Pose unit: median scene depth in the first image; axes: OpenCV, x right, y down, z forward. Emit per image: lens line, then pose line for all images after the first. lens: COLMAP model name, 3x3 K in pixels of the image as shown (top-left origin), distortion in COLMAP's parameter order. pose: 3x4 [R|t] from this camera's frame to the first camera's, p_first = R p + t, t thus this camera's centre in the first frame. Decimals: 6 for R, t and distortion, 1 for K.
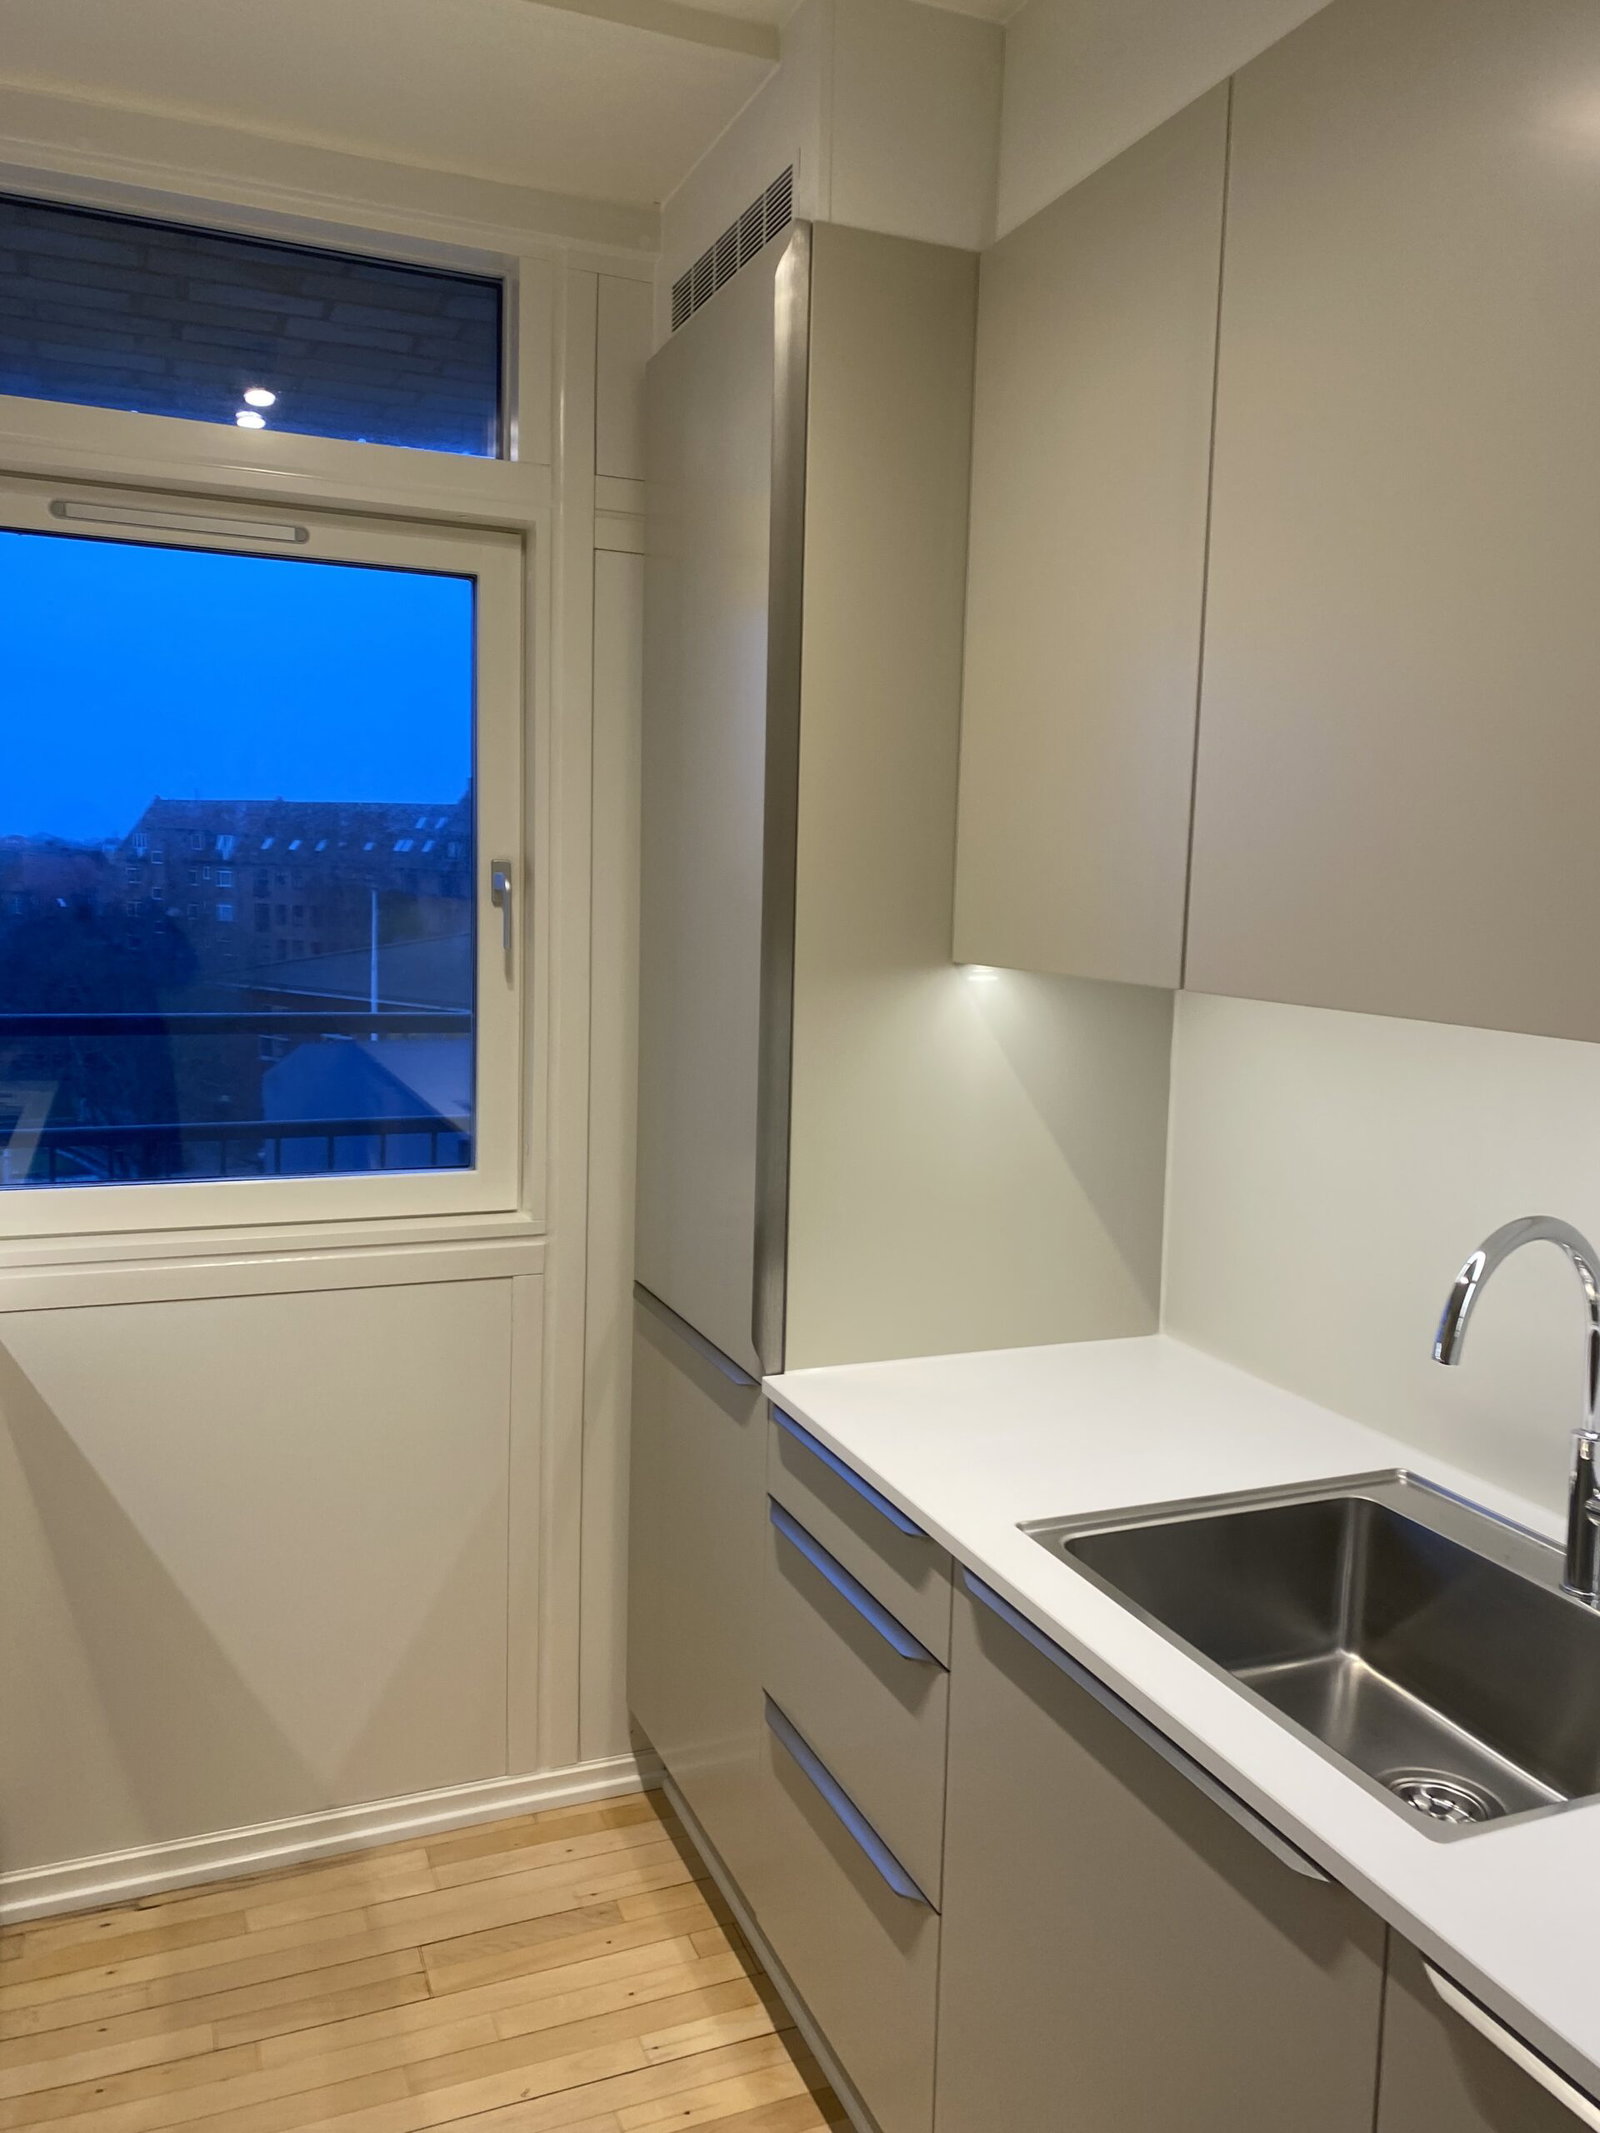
lens RADIAL K [[1617.3, 0, 822.3], [0, 1617.3, 1067.5], [0, 0, 1]] dist [0.015444, 0.003189]
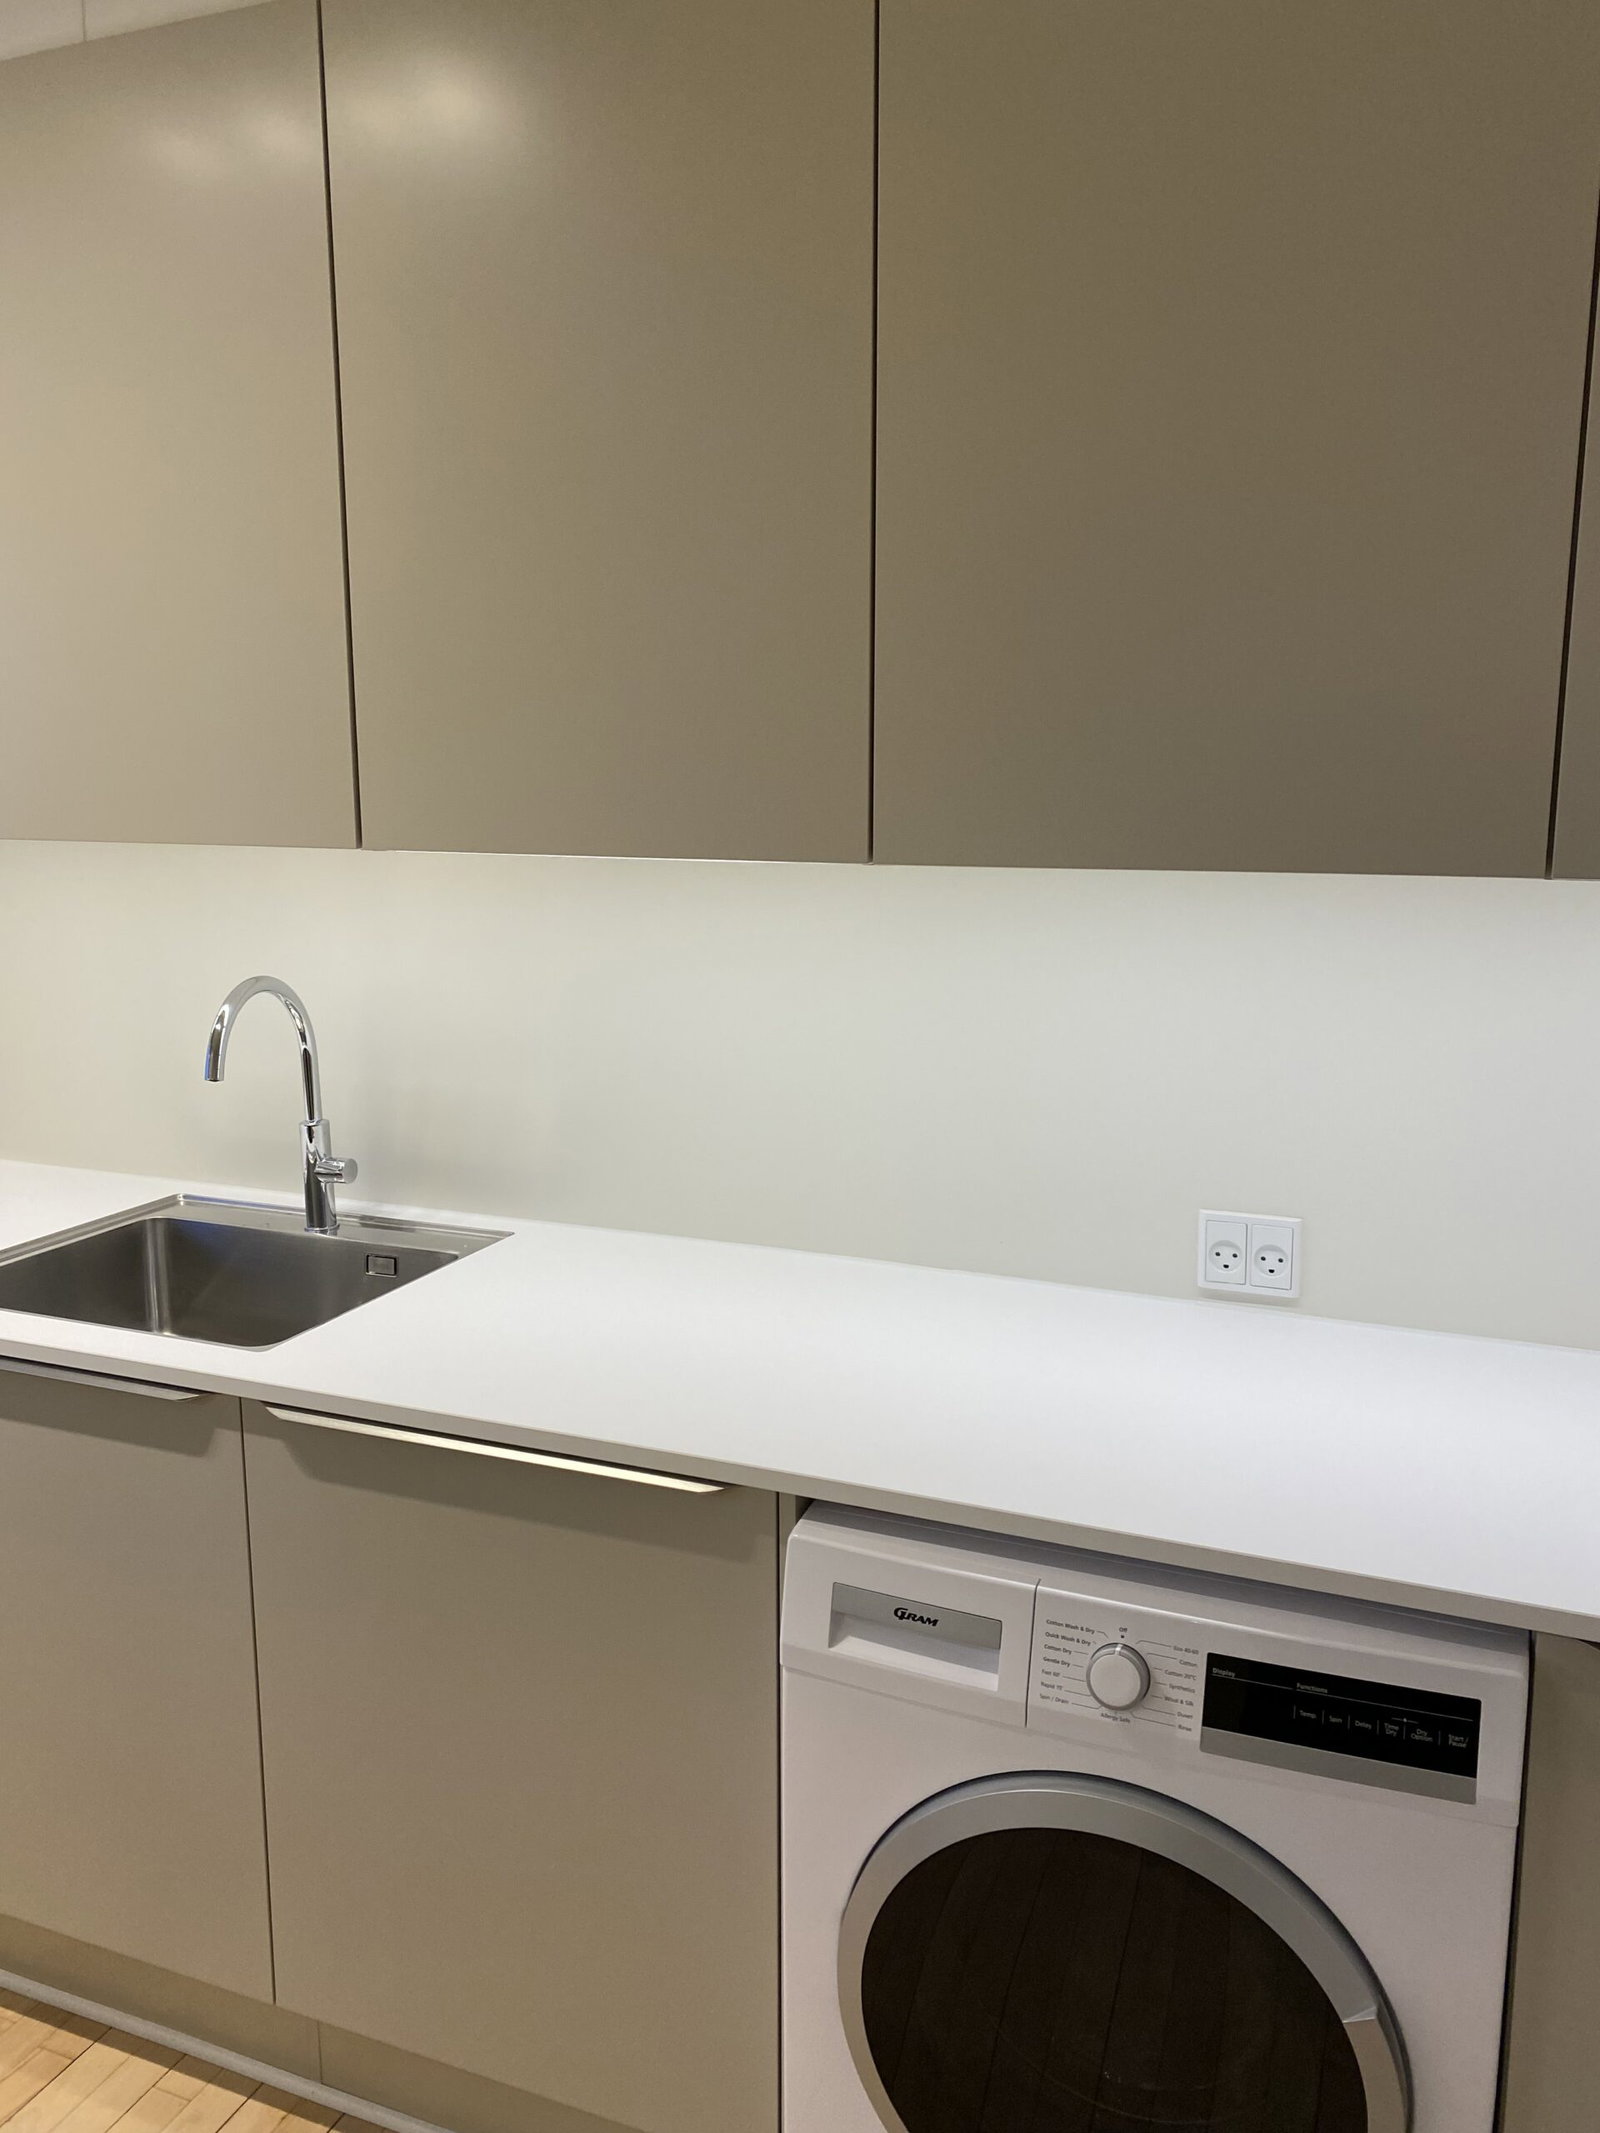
lens RADIAL K [[1668.1, 0, 797.4], [0, 1668.1, 1012.5], [0, 0, 1]] dist [0.006270, -0.003718]
pose [[0.718370, -0.144823, 0.680419, -0.195375], [0.104159, 0.989457, 0.100632, 0.020080], [-0.687819, -0.001419, 0.725881, -0.347503]]
